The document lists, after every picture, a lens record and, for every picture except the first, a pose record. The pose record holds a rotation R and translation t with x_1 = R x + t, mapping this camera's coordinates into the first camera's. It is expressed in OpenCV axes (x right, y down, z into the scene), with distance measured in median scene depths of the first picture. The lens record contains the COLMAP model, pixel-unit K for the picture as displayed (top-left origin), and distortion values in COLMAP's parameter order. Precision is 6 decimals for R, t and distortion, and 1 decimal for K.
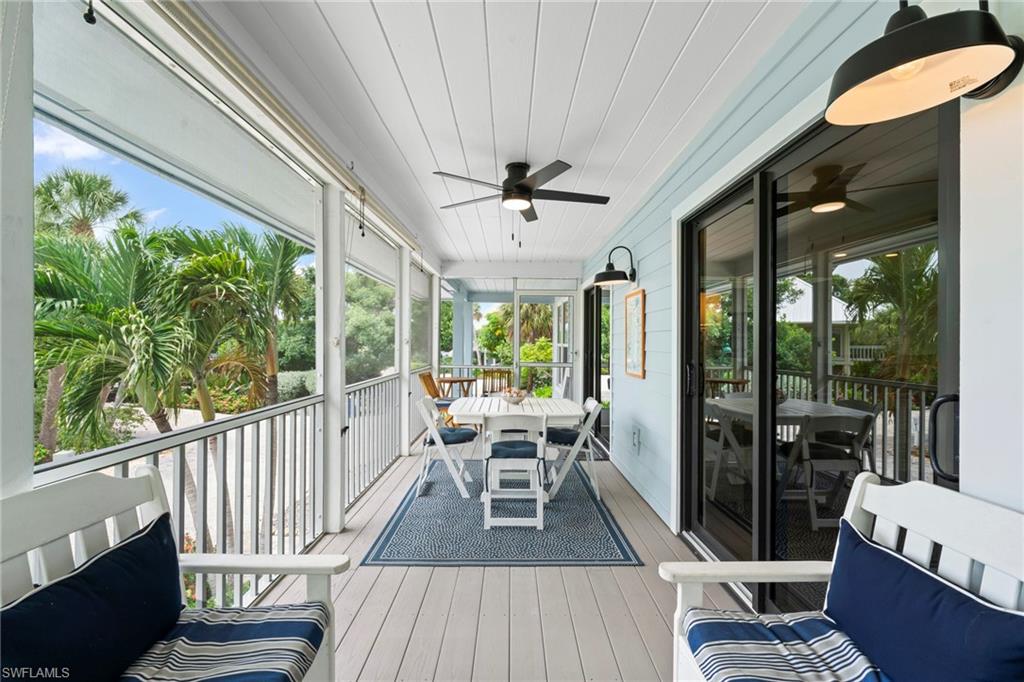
lens RADIAL K [[438.0, 0, 512.1], [0, 438.0, 341.6], [0, 0, 1]] dist [0.000628, 0.000039]
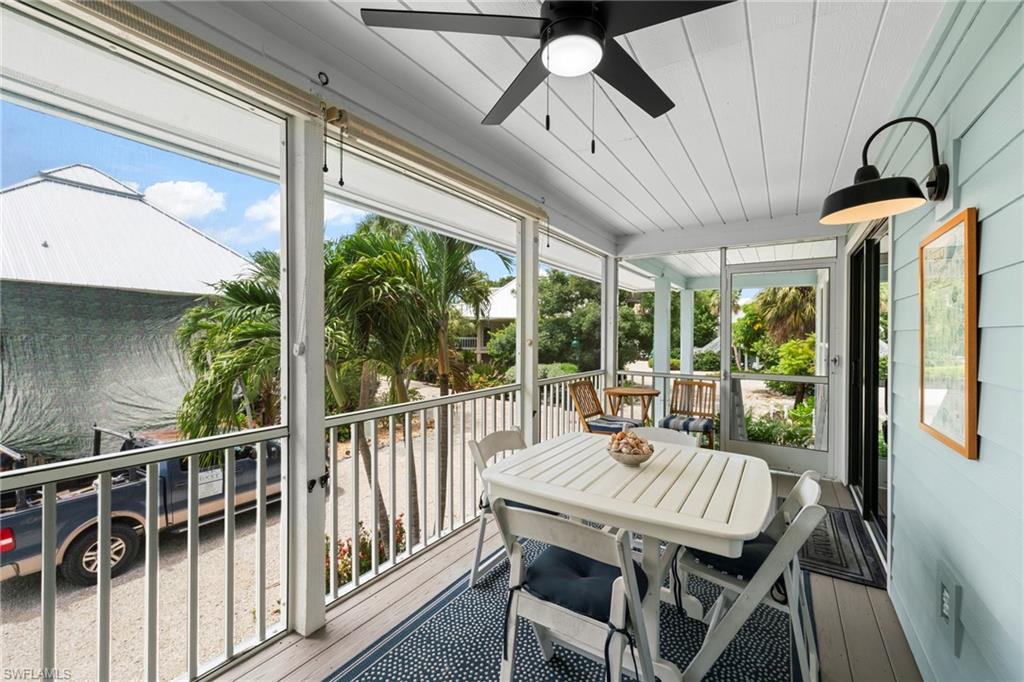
lens RADIAL K [[422.3, 0, 513.9], [0, 422.3, 338.7], [0, 0, 1]] dist [-0.000299, -0.000100]
pose [[0.838441, 0.002168, -0.544987, 0.161061], [0.000954, 0.999985, 0.005445, -0.014224], [0.544991, -0.005085, 0.838426, 0.470998]]
